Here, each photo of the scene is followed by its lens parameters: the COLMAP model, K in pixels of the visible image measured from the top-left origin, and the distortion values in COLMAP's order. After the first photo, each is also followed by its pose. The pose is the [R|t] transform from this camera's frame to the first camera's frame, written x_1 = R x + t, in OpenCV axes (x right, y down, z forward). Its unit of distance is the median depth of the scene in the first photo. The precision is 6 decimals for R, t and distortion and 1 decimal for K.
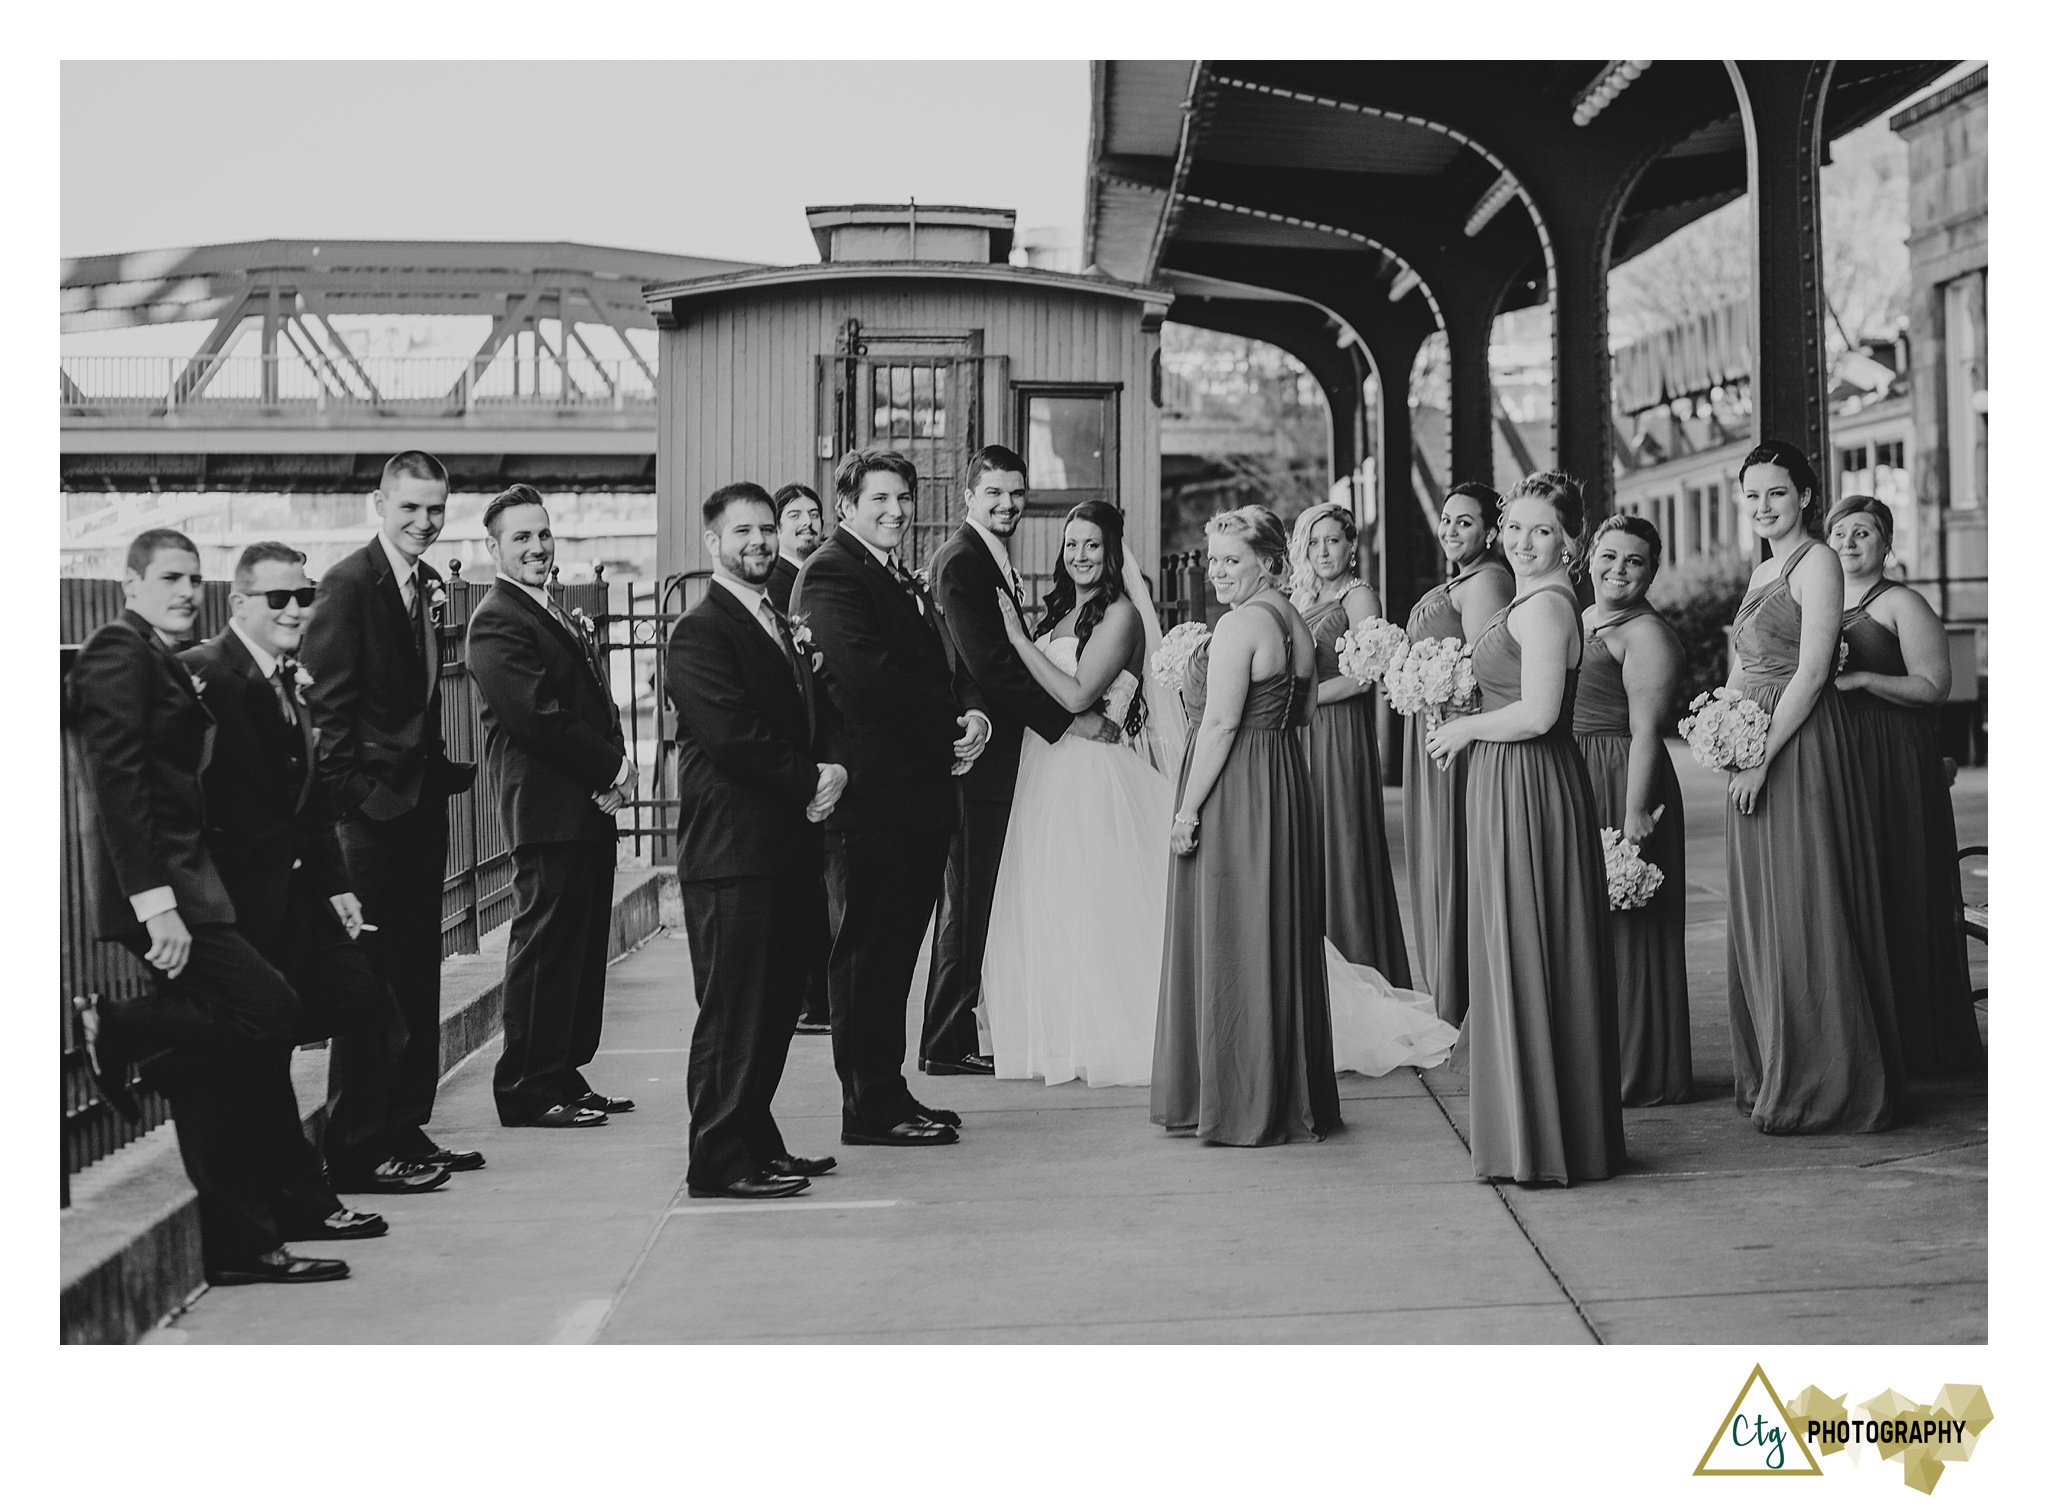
lens RADIAL K [[5056.4, 0, 1024.0], [0, 5056.4, 752.5], [0, 0, 1]] dist [-0.168628, 0.623647]
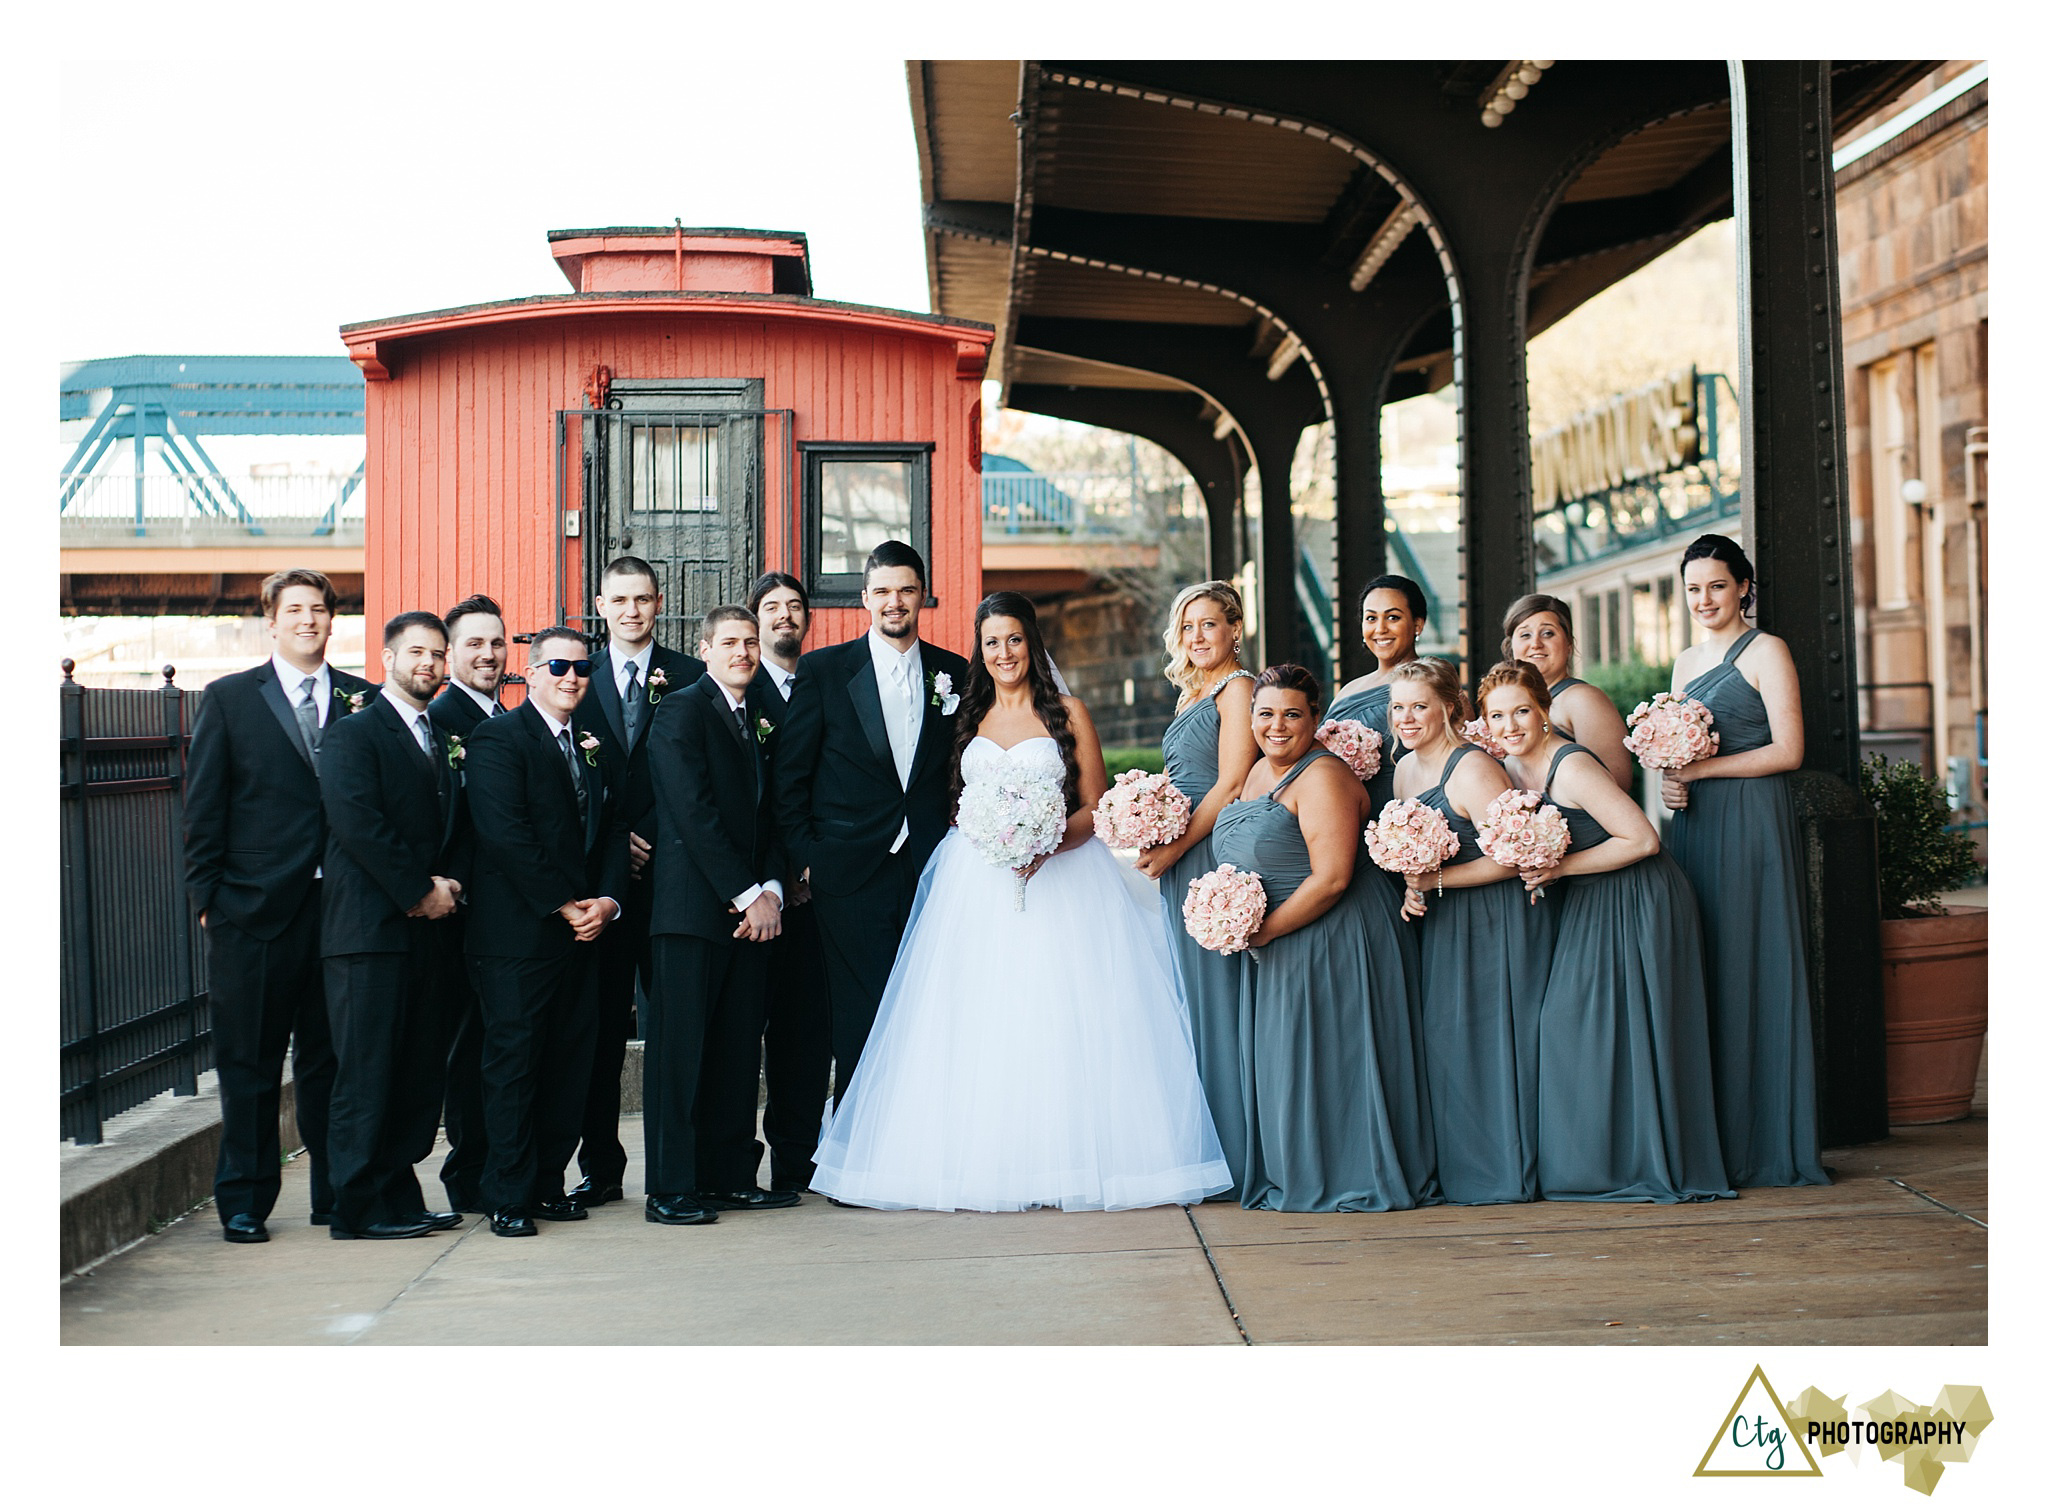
lens RADIAL K [[5056.4, 0, 1024.0], [0, 5056.4, 753.0], [0, 0, 1]] dist [-0.168628, 0.623647]
pose [[0.999735, -0.007058, 0.021907, 0.011099], [0.007567, 0.999701, -0.023237, -0.002718], [-0.021736, 0.023397, 0.999490, 0.129175]]
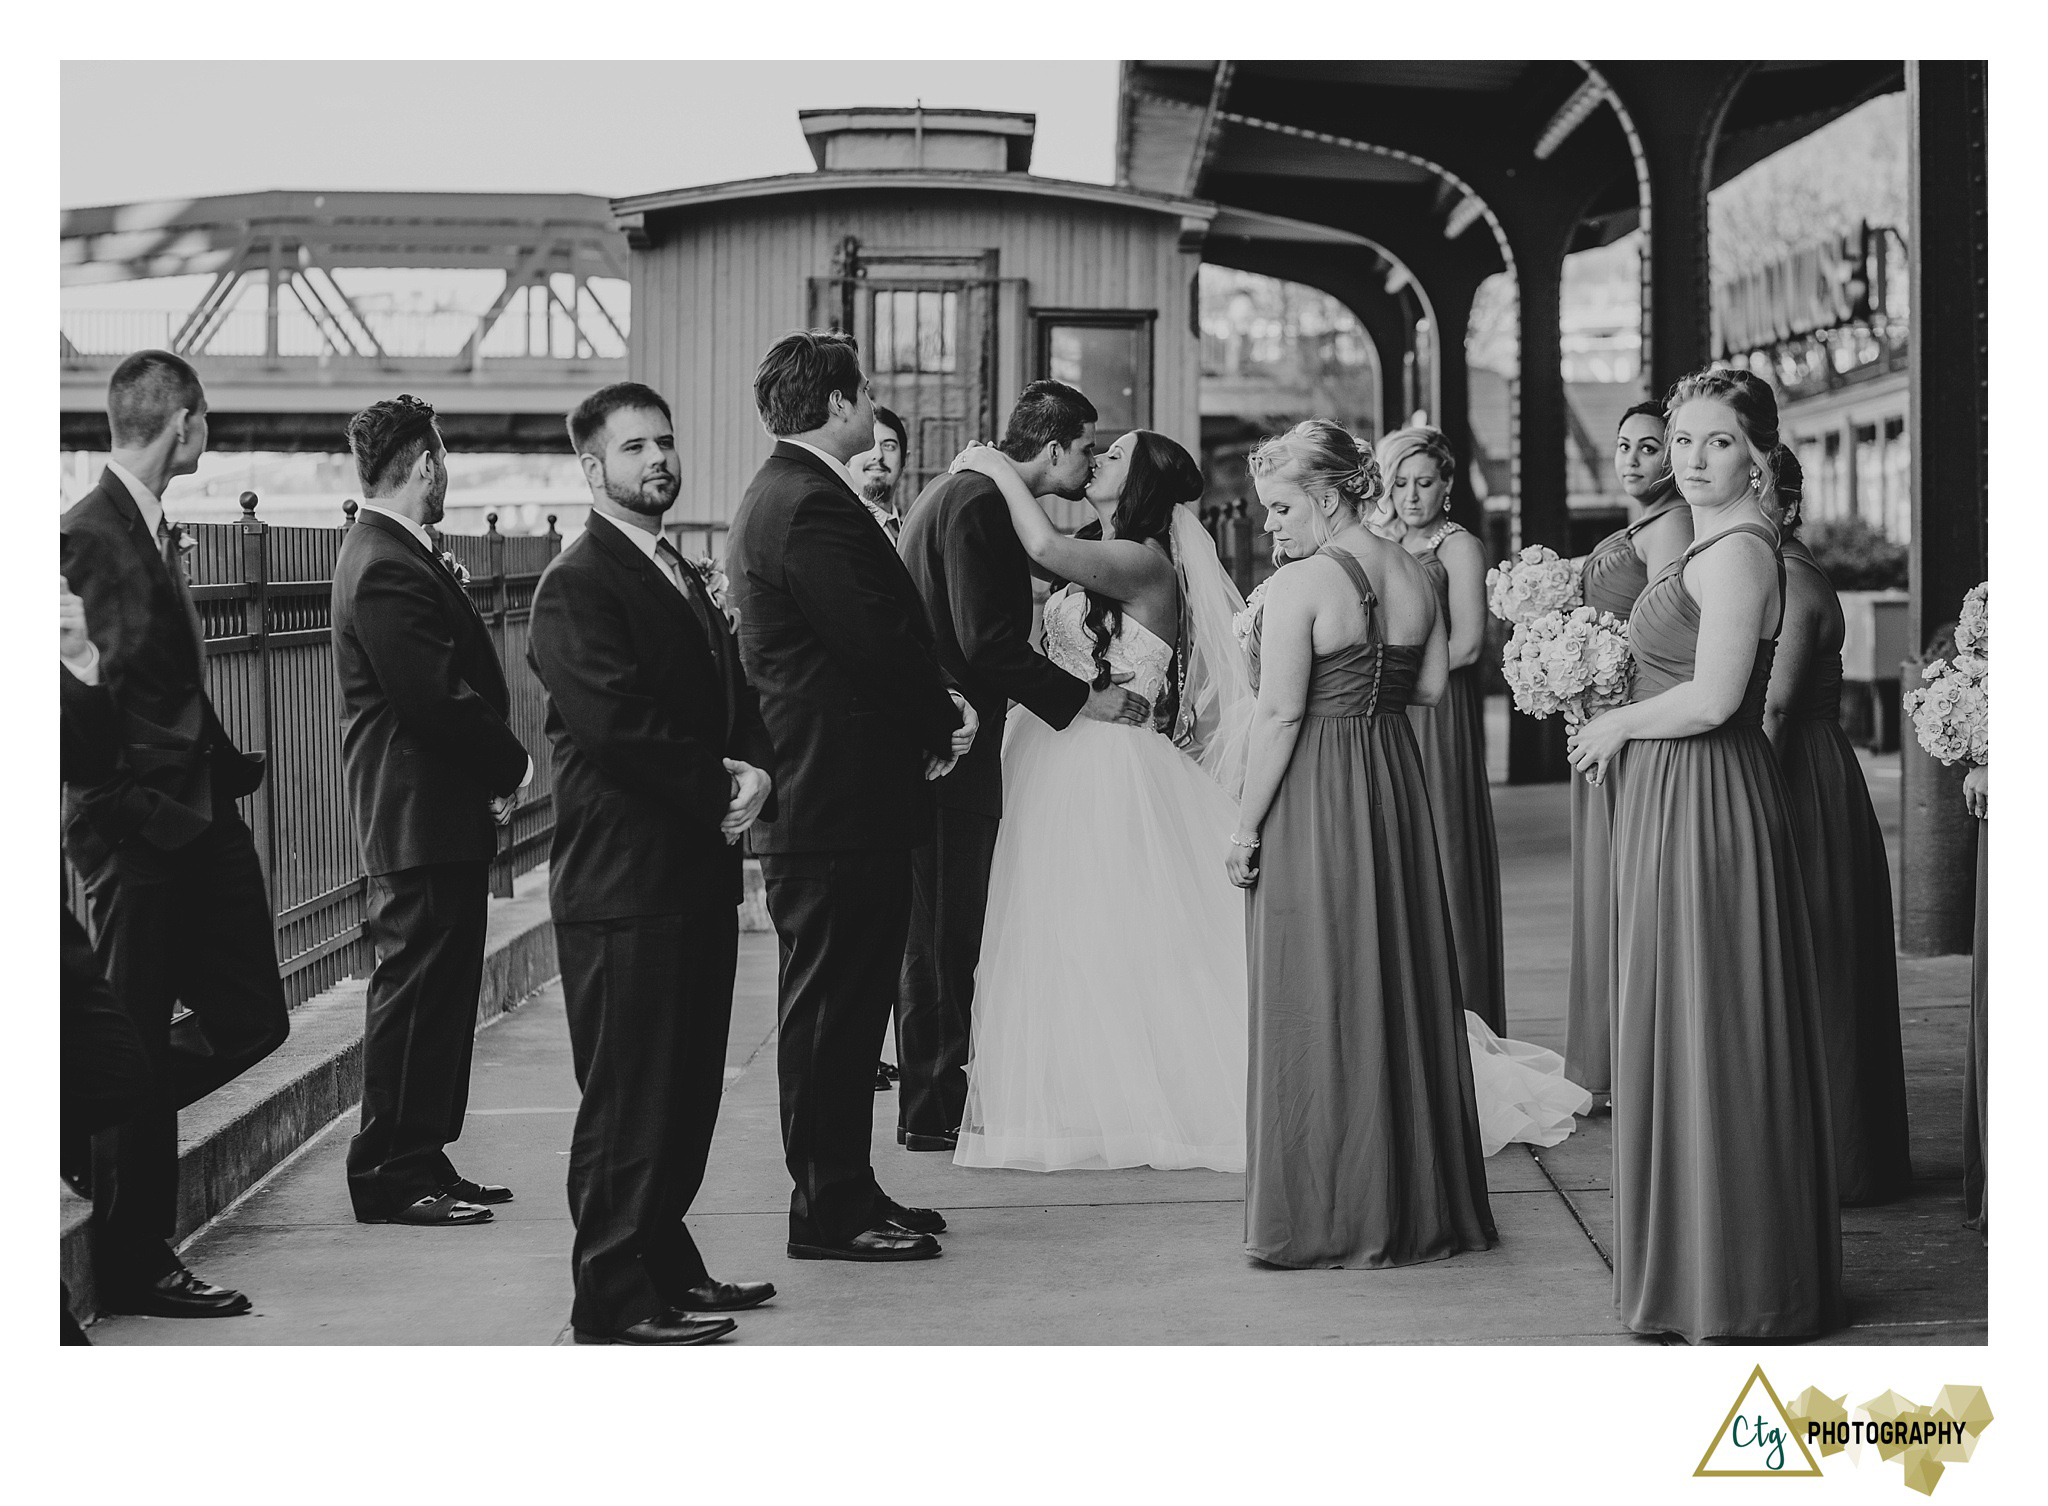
lens RADIAL K [[5192.8, 0, 890.0], [0, 5192.8, 850.6], [0, 0, 1]] dist [-0.148196, -0.597335]
pose [[0.999510, 0.004063, -0.031034, 0.001042], [-0.003292, 0.999686, 0.024852, -0.001059], [0.031125, -0.024738, 0.999209, 0.067639]]
